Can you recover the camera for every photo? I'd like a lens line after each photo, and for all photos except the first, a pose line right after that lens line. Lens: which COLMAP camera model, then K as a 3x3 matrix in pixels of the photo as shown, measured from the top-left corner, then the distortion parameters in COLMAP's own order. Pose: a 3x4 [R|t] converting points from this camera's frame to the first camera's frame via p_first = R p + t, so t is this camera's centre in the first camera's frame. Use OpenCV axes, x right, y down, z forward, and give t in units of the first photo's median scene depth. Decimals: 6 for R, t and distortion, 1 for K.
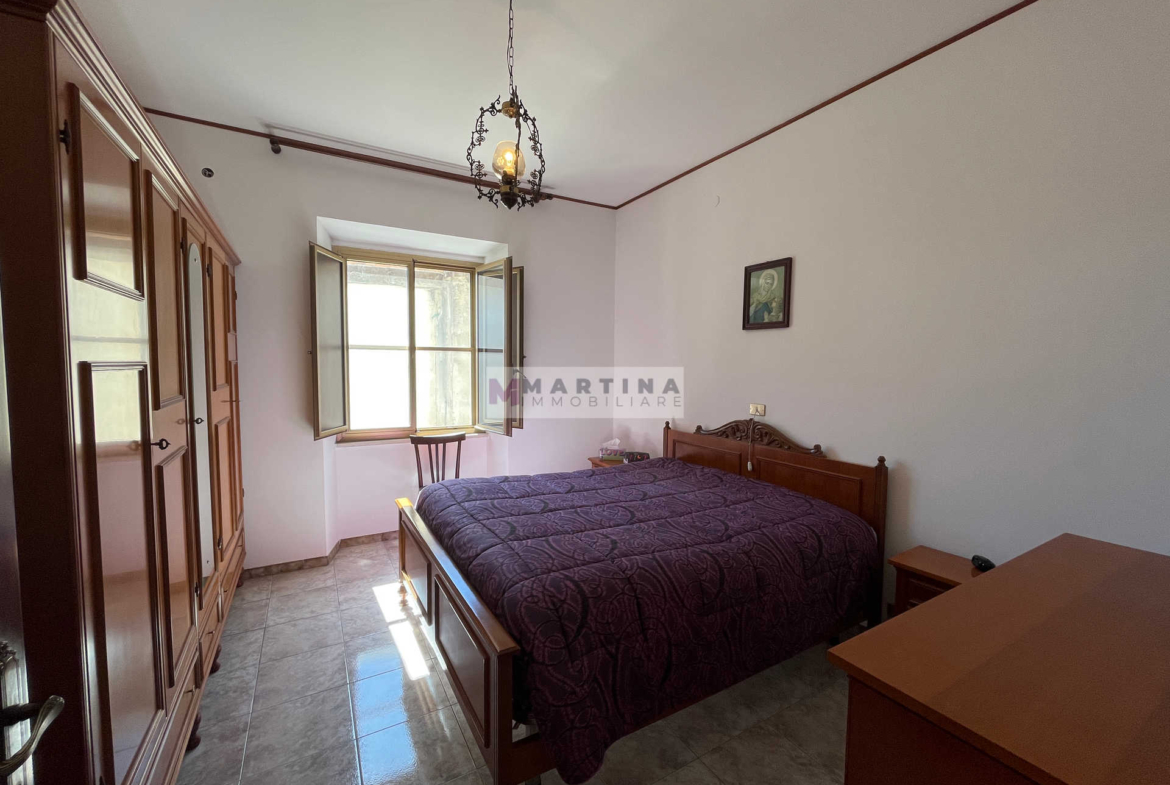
lens RADIAL K [[474.0, 0, 587.4], [0, 474.0, 393.3], [0, 0, 1]] dist [-0.001313, -0.000209]
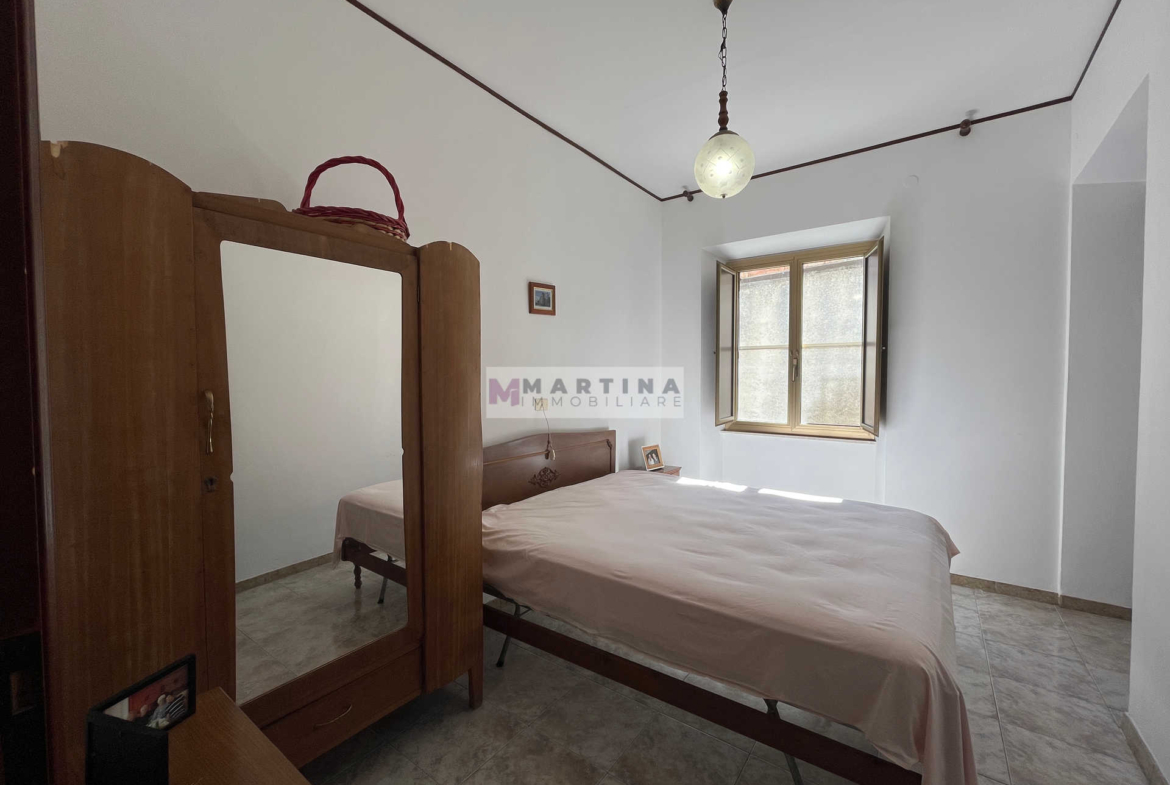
lens RADIAL K [[474.0, 0, 587.4], [0, 474.0, 393.3], [0, 0, 1]] dist [-0.001313, -0.000209]
pose [[0.388062, 0.049393, -0.920309, 0.413950], [-0.044345, 0.998407, 0.034885, -0.013225], [0.920566, 0.027274, 0.389634, 0.229236]]
